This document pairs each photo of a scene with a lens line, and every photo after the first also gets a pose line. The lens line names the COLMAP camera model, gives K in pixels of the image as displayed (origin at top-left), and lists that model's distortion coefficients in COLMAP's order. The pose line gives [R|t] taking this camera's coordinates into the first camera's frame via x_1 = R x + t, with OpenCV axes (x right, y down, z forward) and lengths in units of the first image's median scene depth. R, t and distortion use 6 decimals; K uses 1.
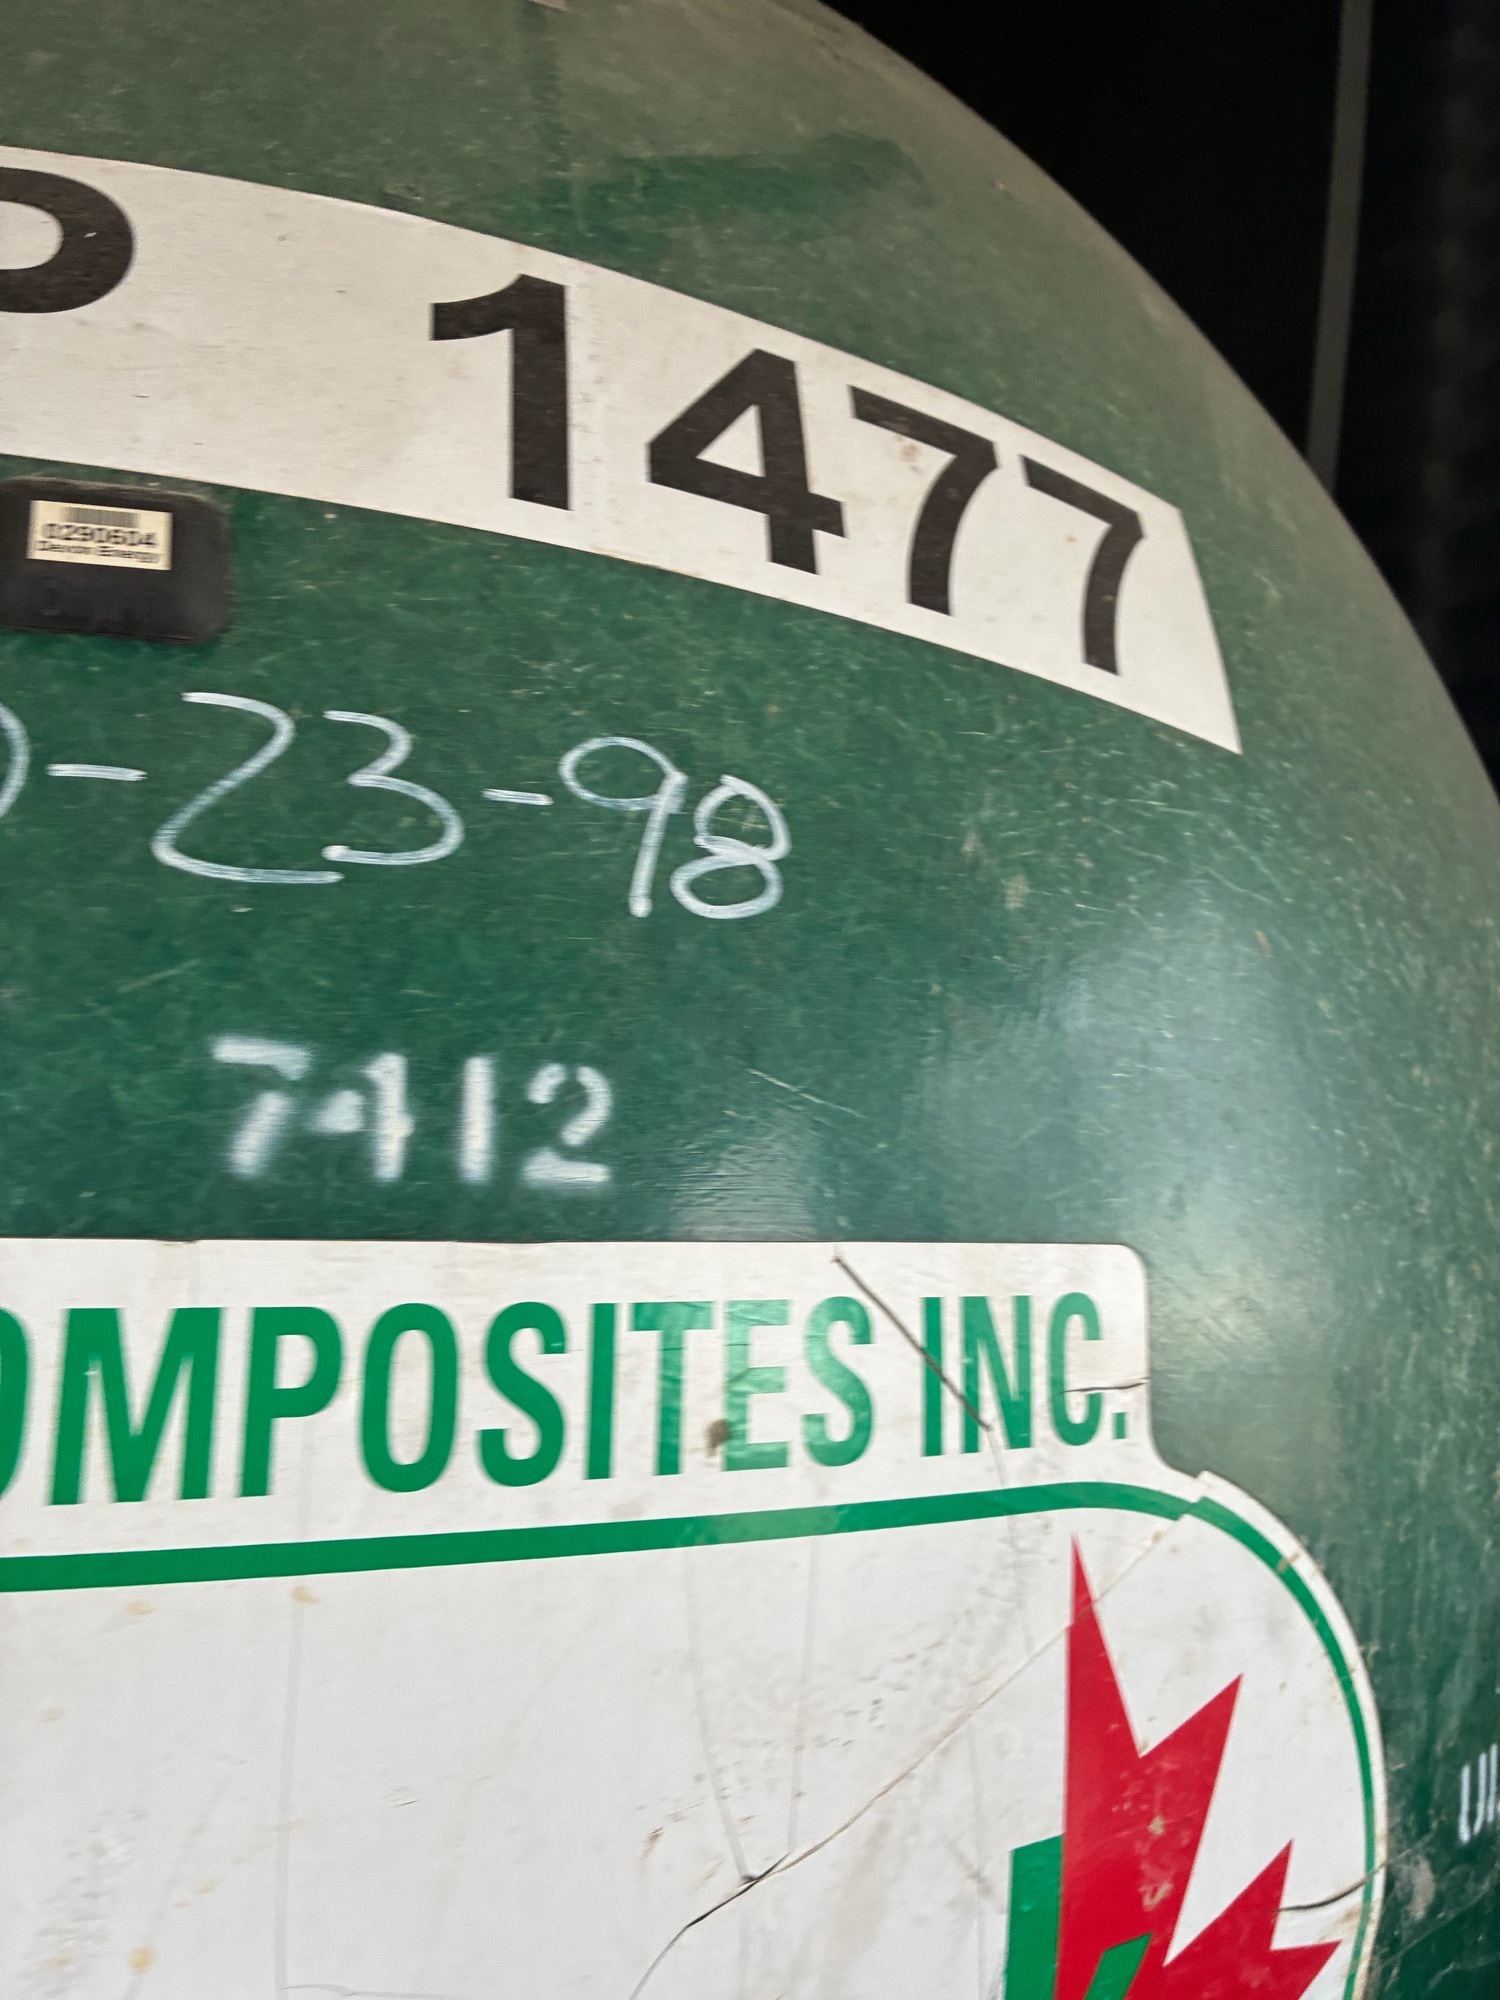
lens RADIAL K [[1501.5, 0, 732.9], [0, 1501.5, 1010.2], [0, 0, 1]] dist [0.051915, -0.063736]
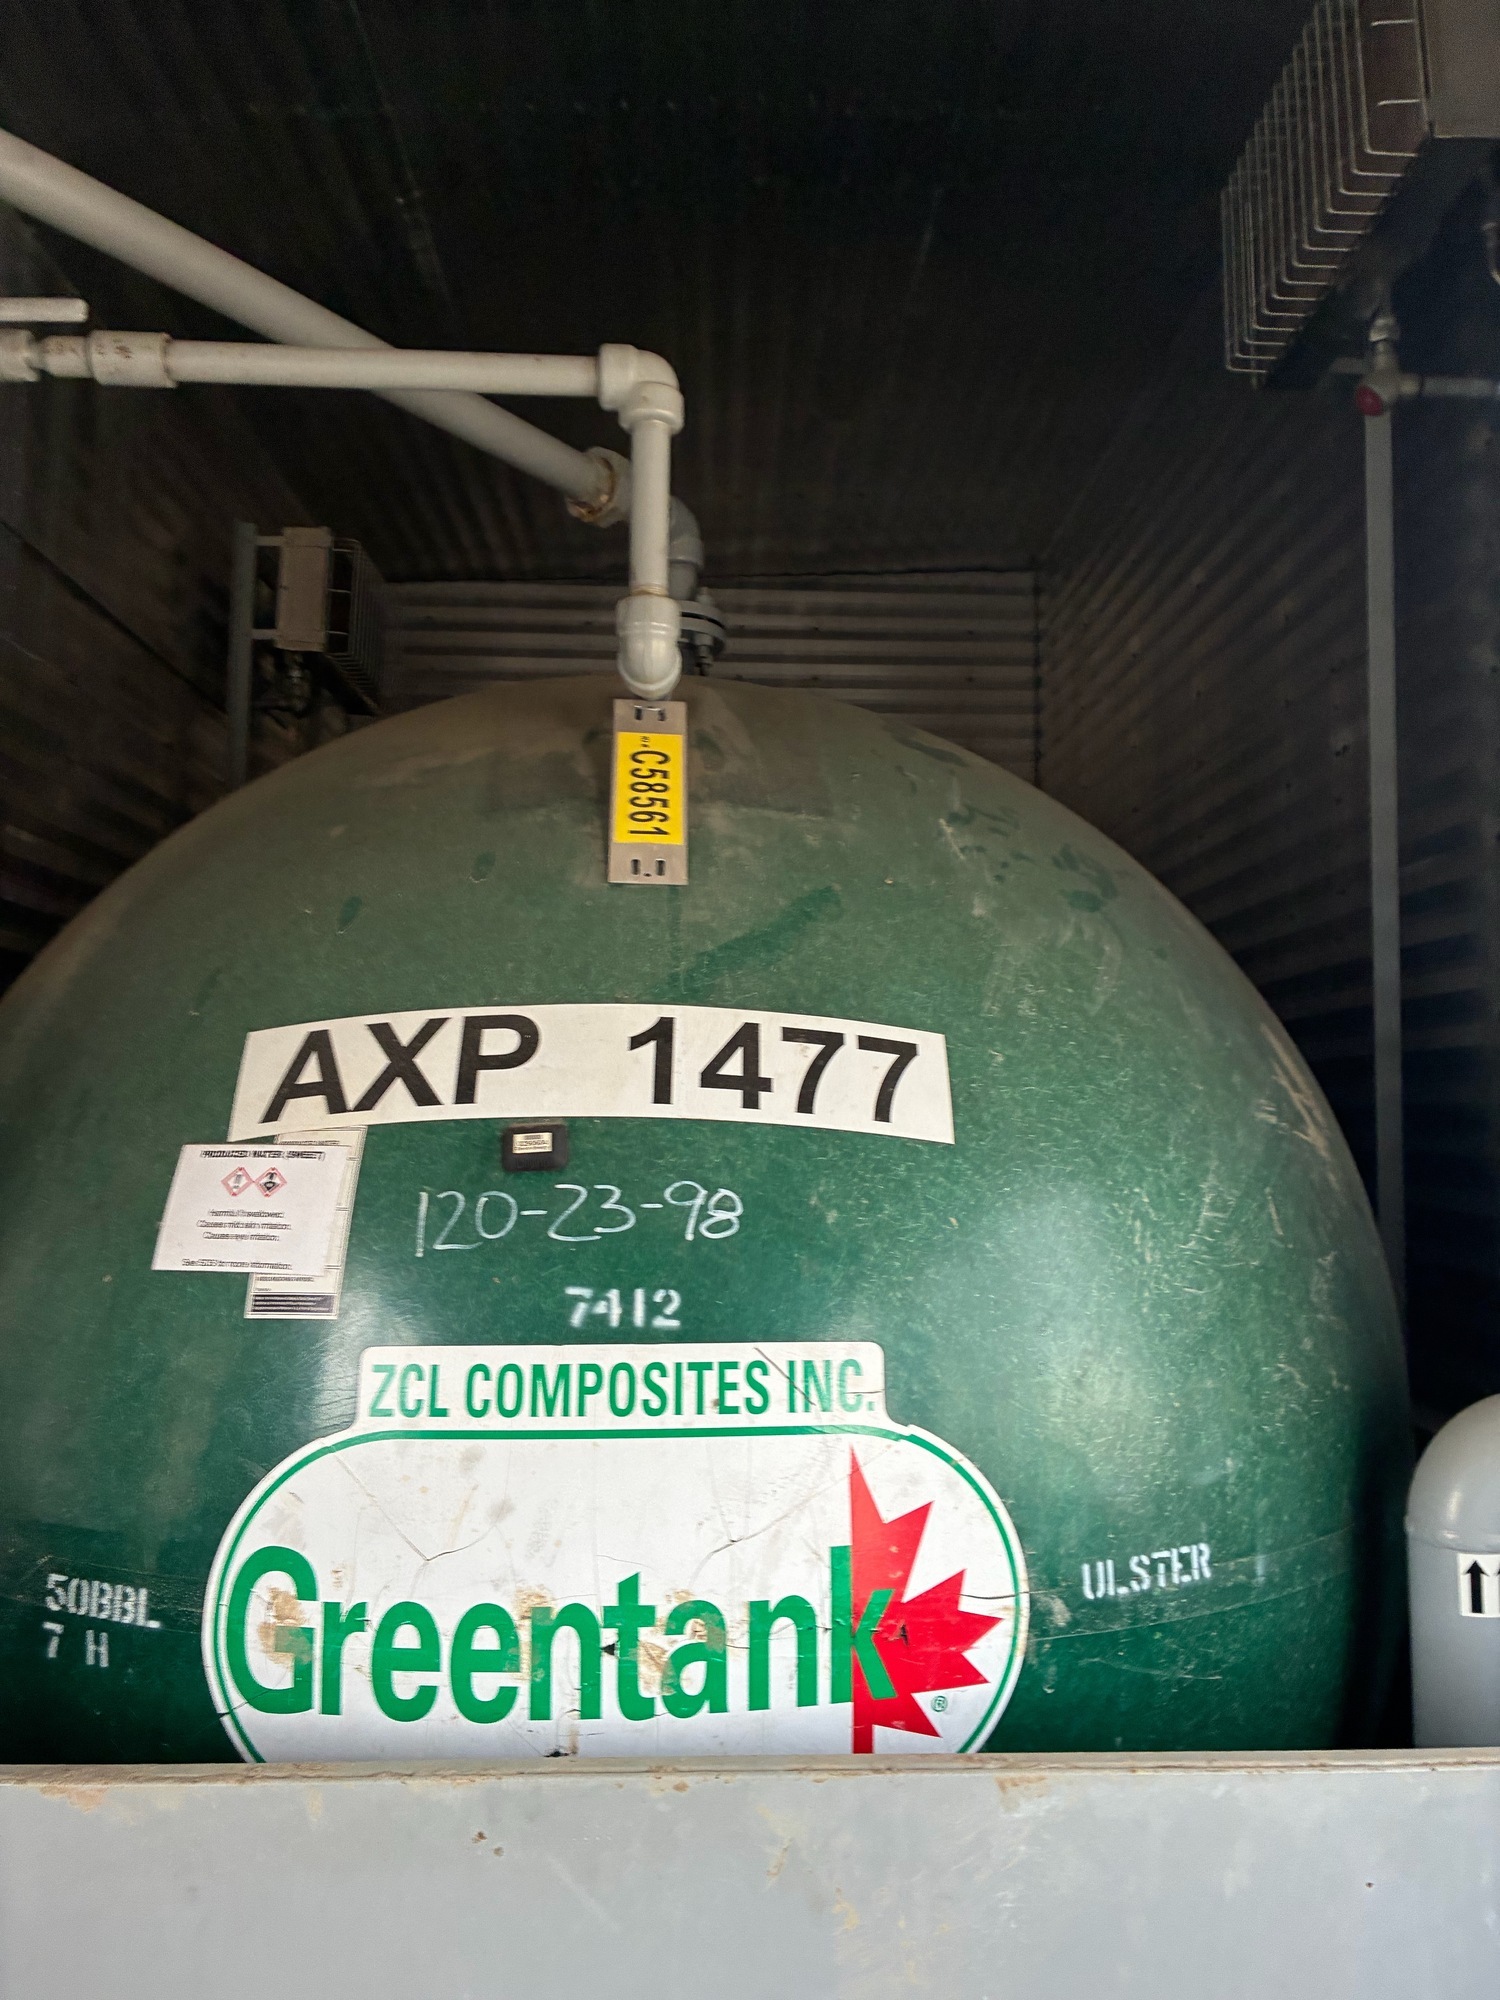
lens RADIAL K [[1501.5, 0, 739.9], [0, 1501.5, 977.2], [0, 0, 1]] dist [0.051915, -0.063736]
pose [[0.950872, -0.094666, -0.294755, 0.969634], [0.063477, 0.991490, -0.113659, -0.231037], [0.303006, 0.089365, 0.948789, -1.931239]]
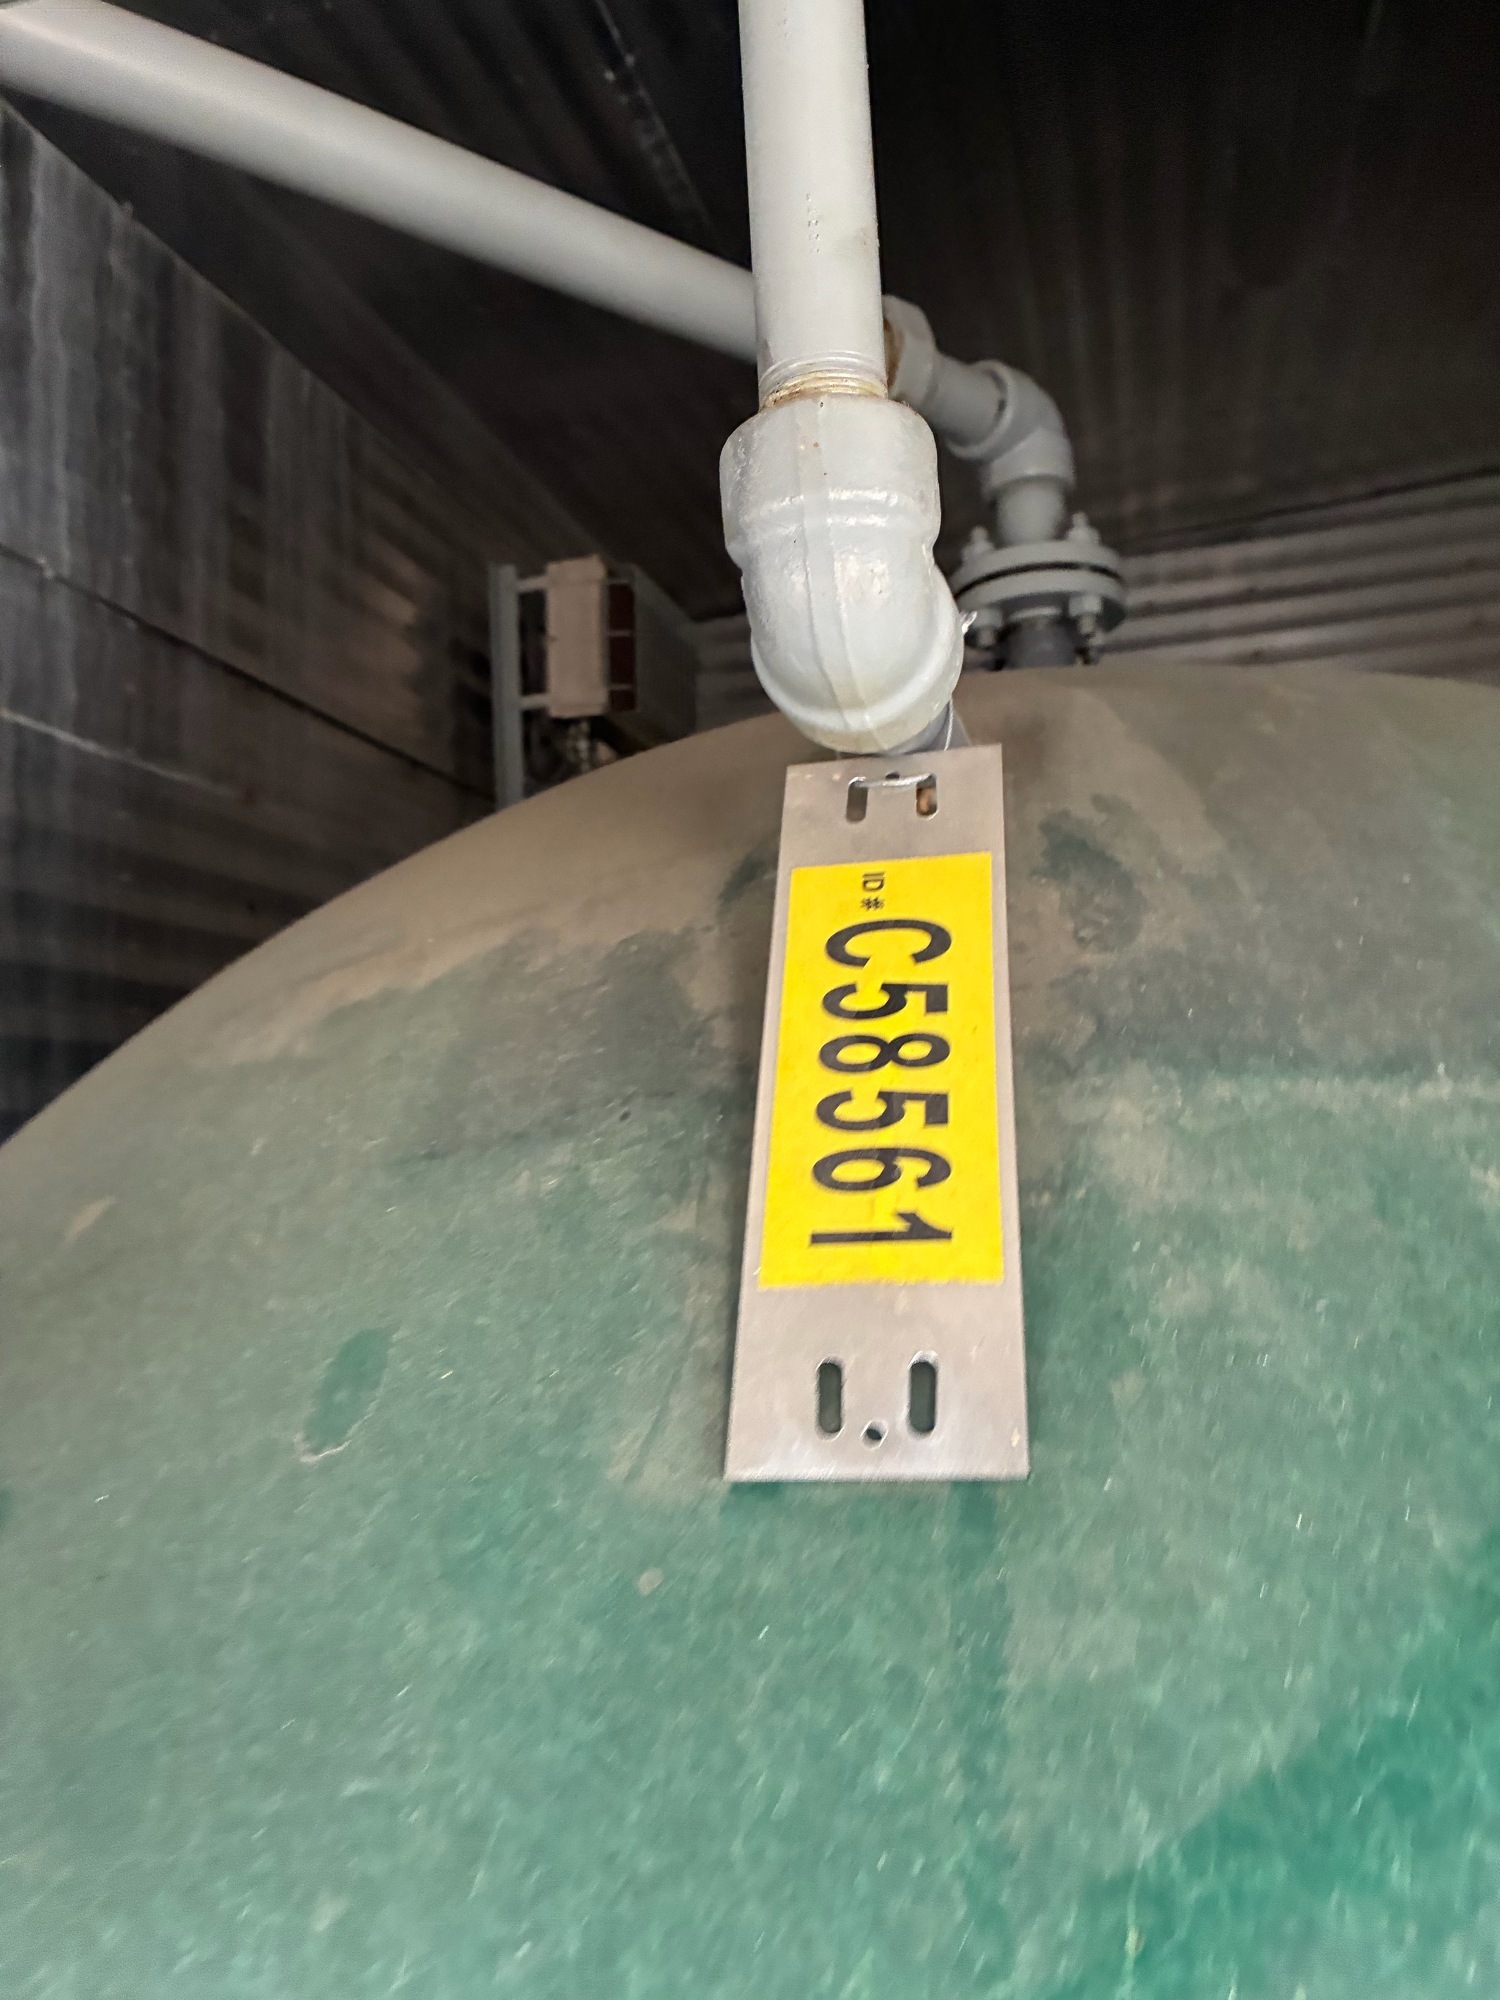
lens RADIAL K [[1501.5, 0, 756.3], [0, 1501.5, 989.5], [0, 0, 1]] dist [0.051915, -0.063736]
pose [[0.823044, -0.177037, -0.539681, 0.250901], [0.116737, 0.982623, -0.144309, -1.009858], [0.555851, 0.055772, 0.829409, 0.452202]]
